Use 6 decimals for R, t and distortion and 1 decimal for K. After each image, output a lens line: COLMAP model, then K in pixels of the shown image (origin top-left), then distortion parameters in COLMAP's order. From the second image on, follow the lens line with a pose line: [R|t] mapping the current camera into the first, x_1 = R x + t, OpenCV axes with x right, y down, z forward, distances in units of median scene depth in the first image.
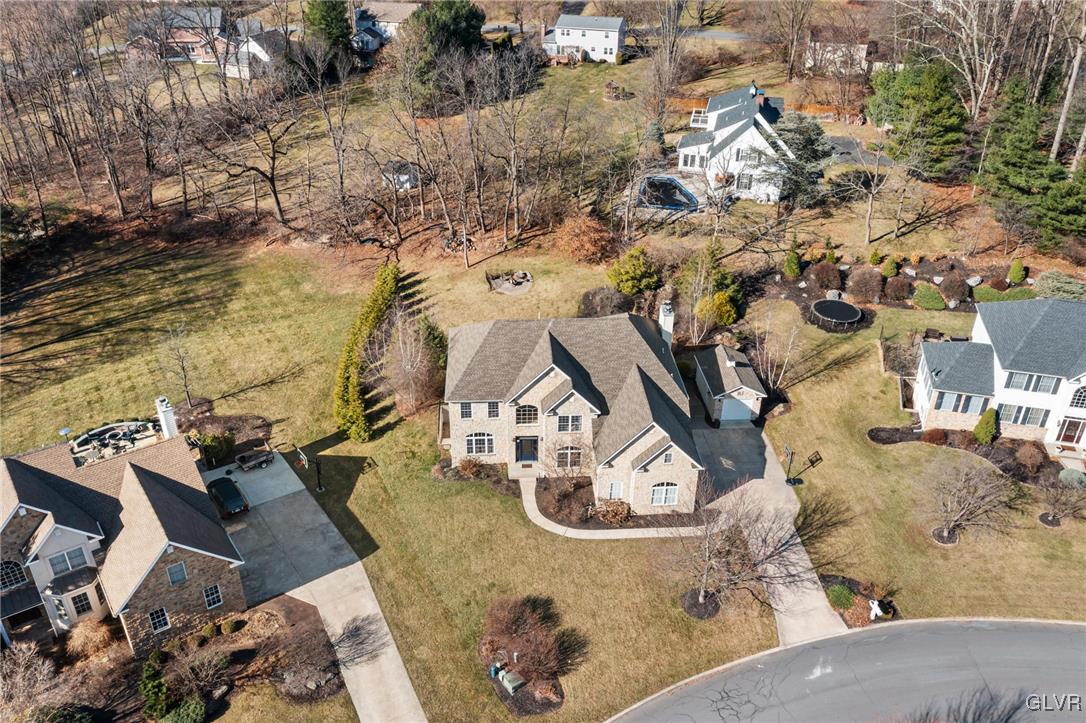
lens RADIAL K [[889.3, 0, 548.2], [0, 889.3, 355.0], [0, 0, 1]] dist [0.000774, -0.011380]
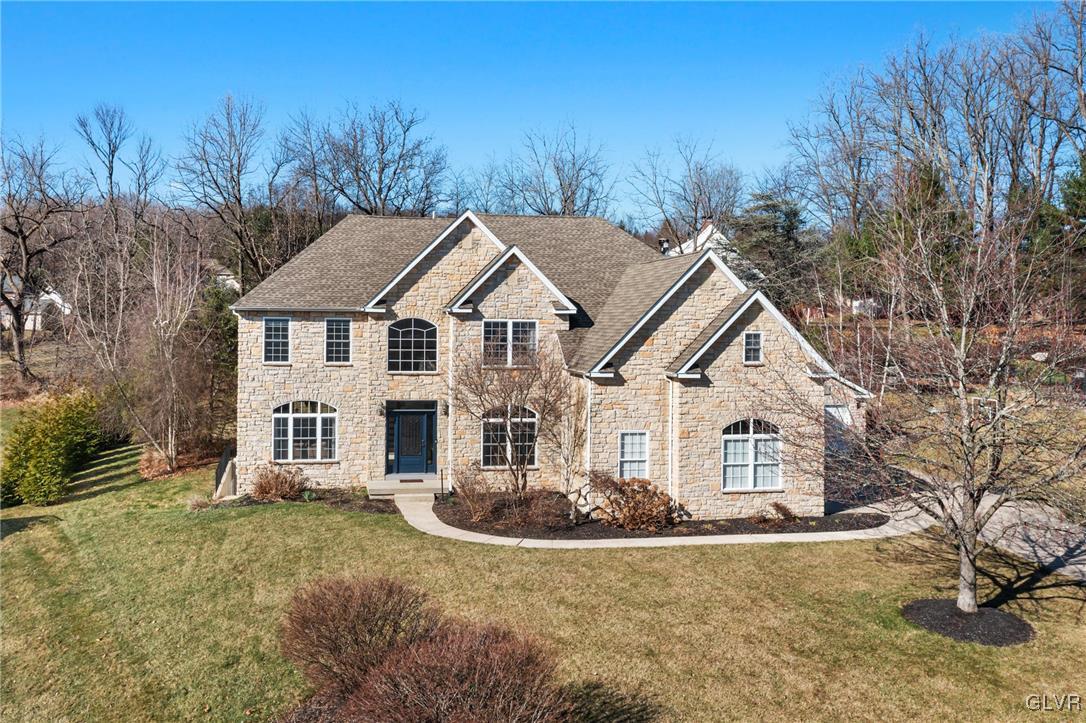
lens RADIAL K [[951.0, 0, 499.6], [0, 951.0, 318.1], [0, 0, 1]] dist [0.009789, -0.019601]
pose [[0.995638, -0.002902, 0.093256, -0.024974], [0.049972, 0.860650, -0.506739, 0.305411], [-0.078790, 0.509189, 0.857041, 0.576172]]
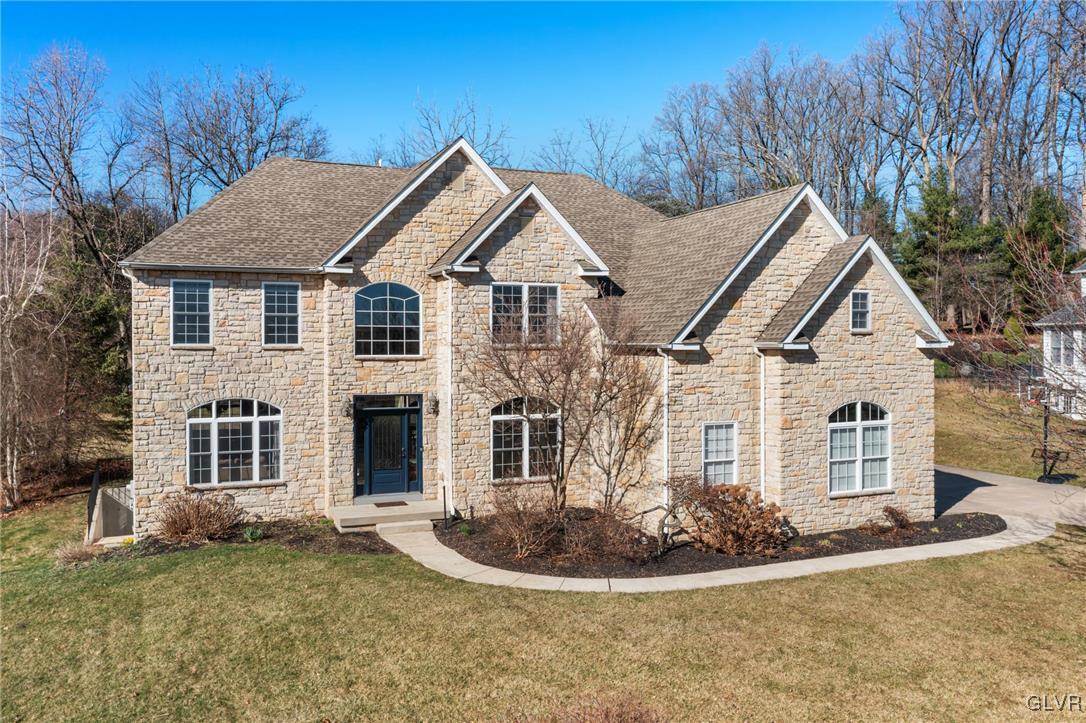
lens RADIAL K [[889.3, 0, 548.2], [0, 889.3, 350.8], [0, 0, 1]] dist [0.000774, -0.011380]
pose [[0.941866, -0.016613, 0.335577, -0.080044], [0.181344, 0.865942, -0.466110, 0.245004], [-0.282847, 0.499868, 0.818614, 0.719830]]
